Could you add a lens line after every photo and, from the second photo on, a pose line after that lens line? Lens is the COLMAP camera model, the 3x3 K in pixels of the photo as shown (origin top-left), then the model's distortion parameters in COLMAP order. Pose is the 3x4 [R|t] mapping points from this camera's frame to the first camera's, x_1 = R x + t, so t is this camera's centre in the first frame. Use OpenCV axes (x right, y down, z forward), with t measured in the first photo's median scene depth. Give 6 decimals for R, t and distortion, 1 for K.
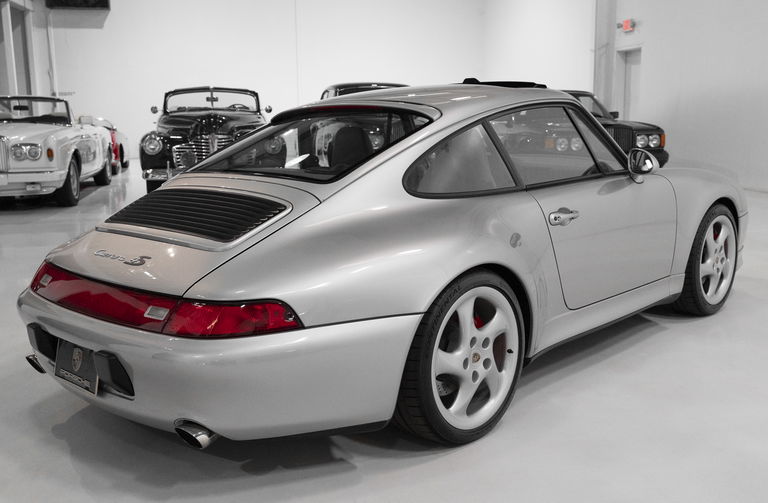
lens RADIAL K [[798.4, 0, 373.4], [0, 798.4, 243.2], [0, 0, 1]] dist [0.006375, 0.000000]
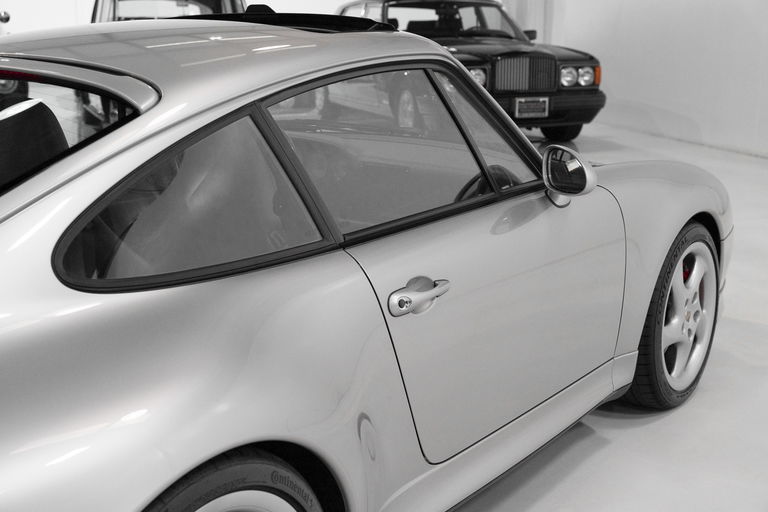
lens RADIAL K [[1086.9, 0, 386.1], [0, 1086.9, 257.7], [0, 0, 1]] dist [0.032075, 0.000000]
pose [[0.987519, -0.016922, 0.156585, 0.109879], [0.007668, 0.998198, 0.059517, -0.099089], [-0.157310, -0.057574, 0.985870, 0.321585]]
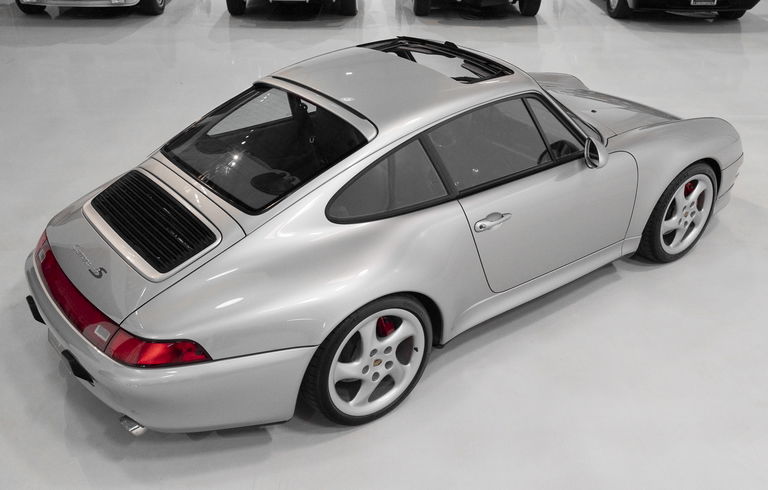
lens RADIAL K [[775.5, 0, 398.4], [0, 775.5, 253.1], [0, 0, 1]] dist [-0.003532, 0.000000]
pose [[0.990029, 0.092131, -0.106559, 0.229351], [-0.051912, 0.941847, 0.332009, -0.341814], [0.130951, -0.323166, 0.937238, -0.032135]]
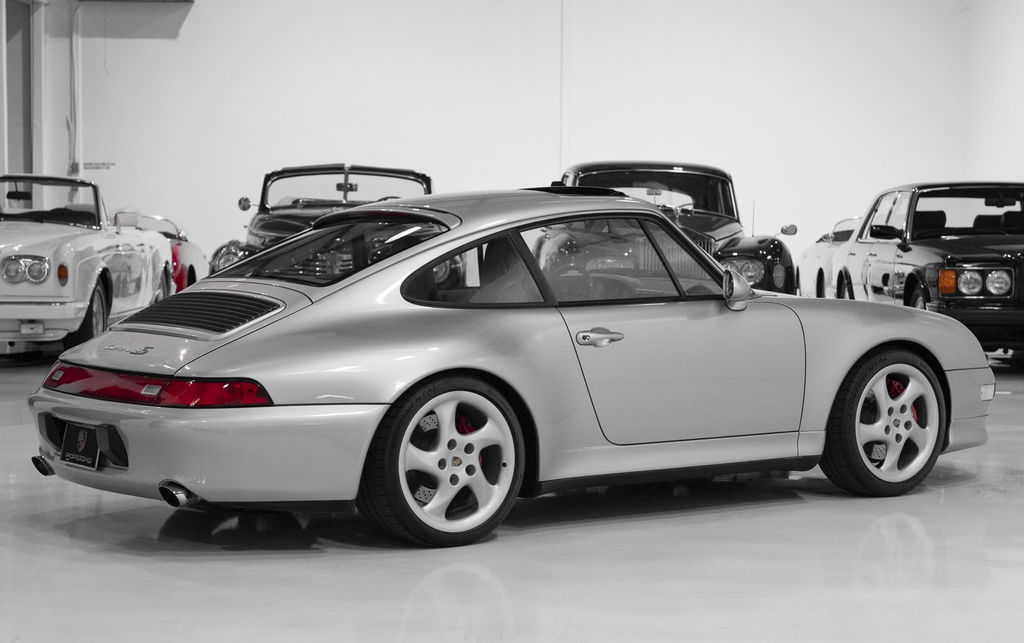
lens RADIAL K [[2068.5, 0, 510.7], [0, 2068.5, 319.4], [0, 0, 1]] dist [0.018664, 0.000000]
pose [[0.985989, 0.031465, -0.163817, 0.529111], [-0.049267, 0.993170, -0.105768, 0.203382], [0.159370, 0.112357, 0.980804, -1.351573]]
